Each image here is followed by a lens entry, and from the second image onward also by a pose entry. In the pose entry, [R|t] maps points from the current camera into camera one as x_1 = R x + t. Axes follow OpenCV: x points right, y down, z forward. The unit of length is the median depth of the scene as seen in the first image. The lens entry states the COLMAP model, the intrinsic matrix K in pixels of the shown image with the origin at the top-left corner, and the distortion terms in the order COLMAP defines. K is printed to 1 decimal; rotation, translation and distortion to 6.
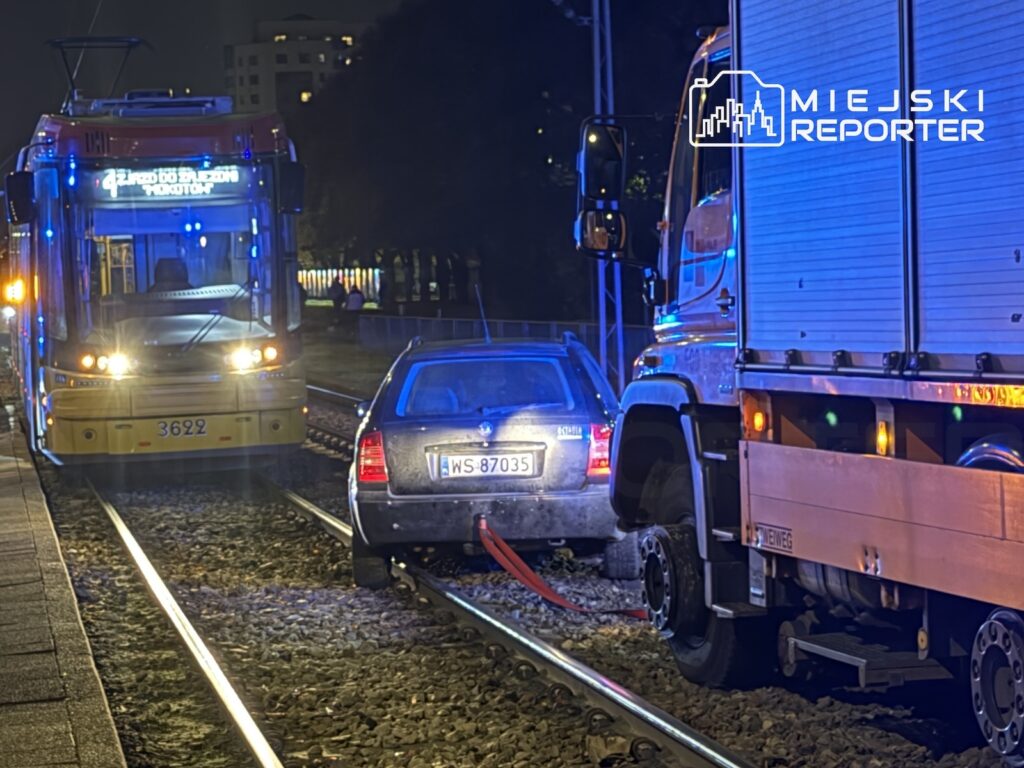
lens RADIAL K [[2744.2, 0, 518.9], [0, 2744.2, 381.5], [0, 0, 1]] dist [0.157269, 0.000000]
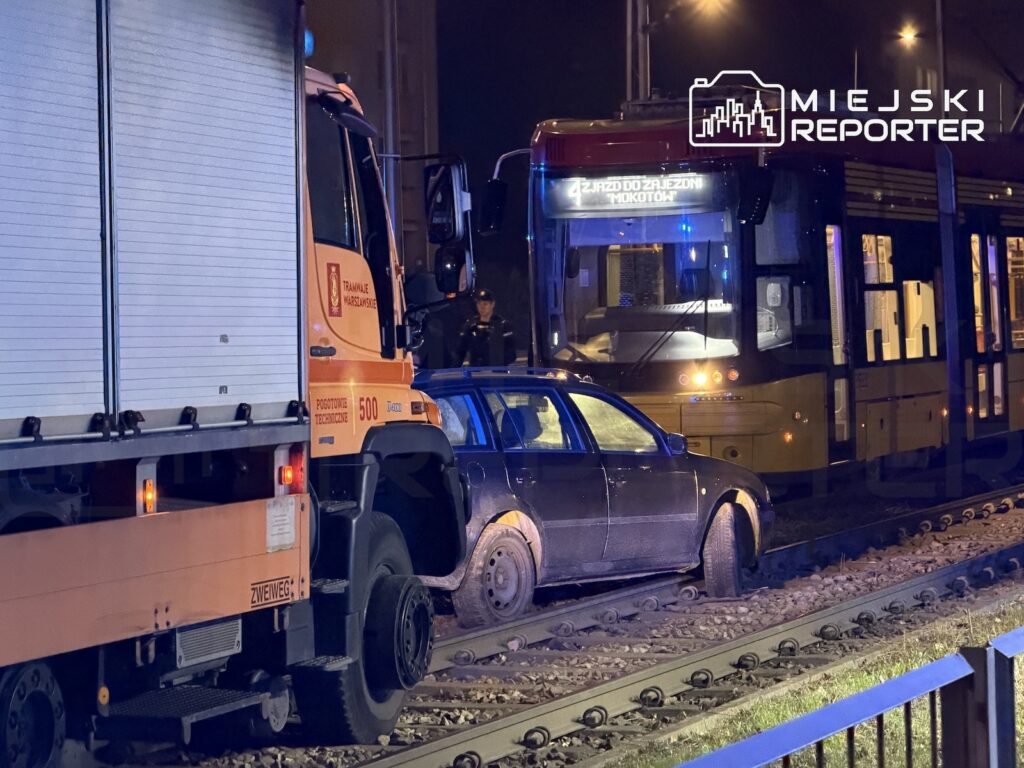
lens RADIAL K [[3288.2, 0, 507.3], [0, 3288.2, 383.1], [0, 0, 1]] dist [0.219288, 0.000000]
pose [[0.856317, 0.028355, -0.515672, 0.429428], [-0.027172, 0.999582, 0.009841, -0.016654], [0.515735, 0.005585, 0.856730, 0.012140]]
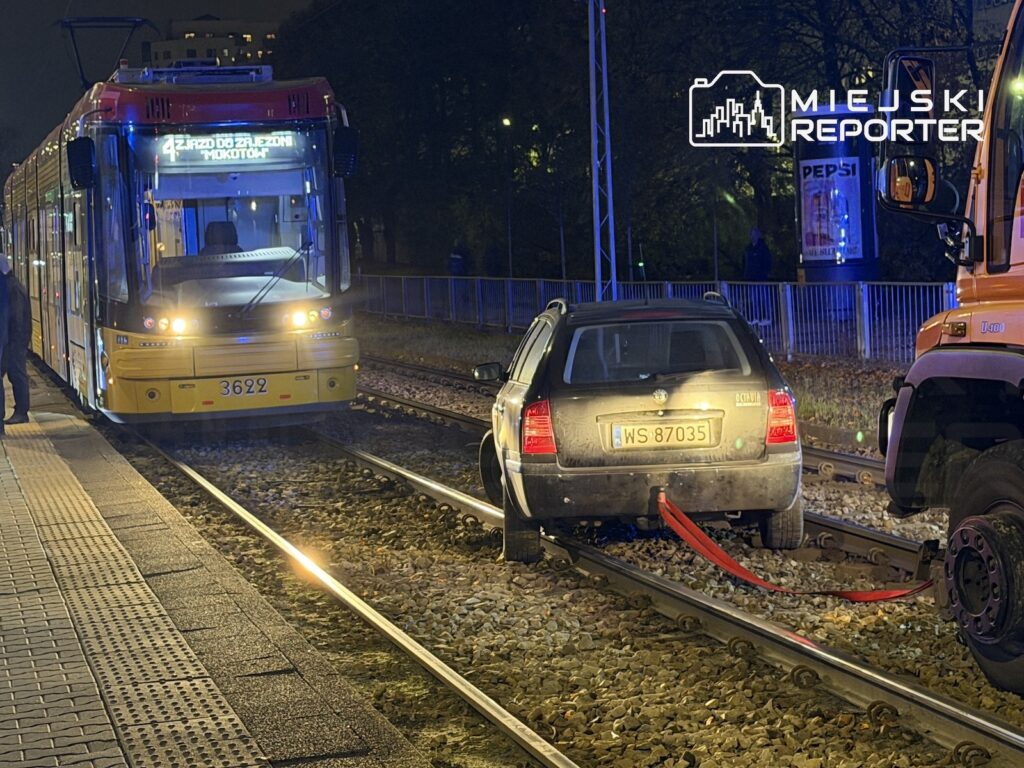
lens RADIAL K [[2311.6, 0, 515.1], [0, 2311.6, 379.5], [0, 0, 1]] dist [0.146444, 0.000000]
pose [[0.998622, -0.011698, 0.051165, -0.066264], [0.010518, 0.999674, 0.023282, -0.005007], [-0.051421, -0.022711, 0.998419, 0.131974]]
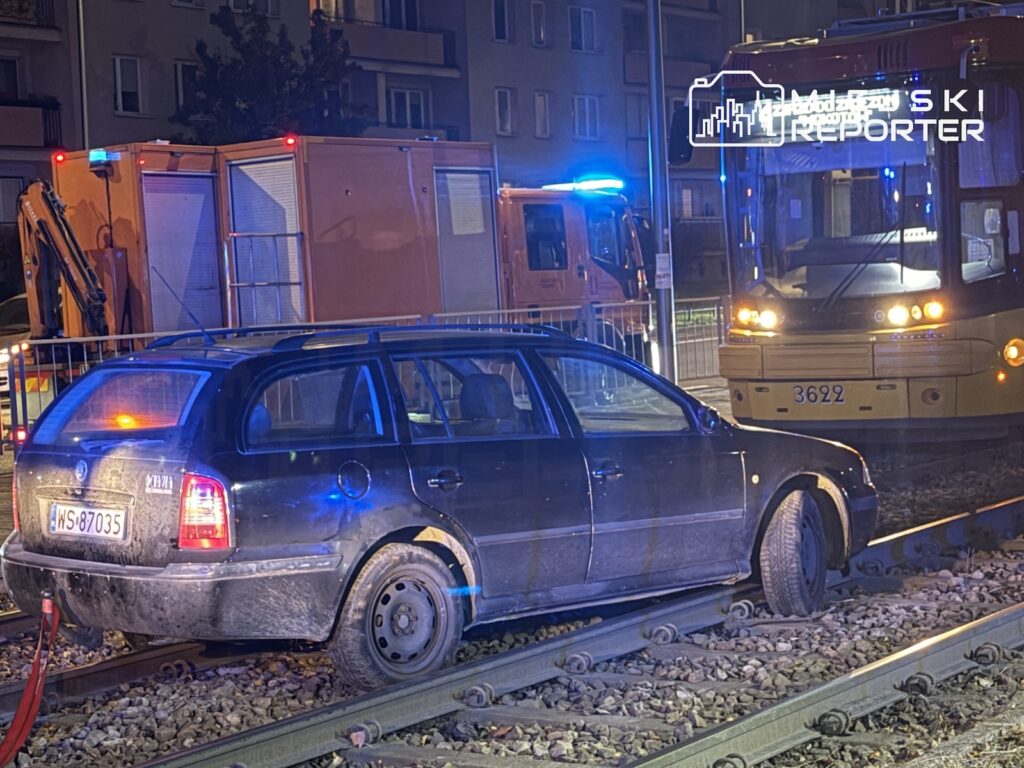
lens RADIAL K [[2245.3, 0, 519.0], [0, 2245.3, 389.0], [0, 0, 1]] dist [0.111444, 0.000000]
pose [[0.727593, 0.043898, -0.684603, 0.301669], [-0.008227, 0.998437, 0.055278, -0.023777], [0.685960, -0.034588, 0.726817, 0.421259]]
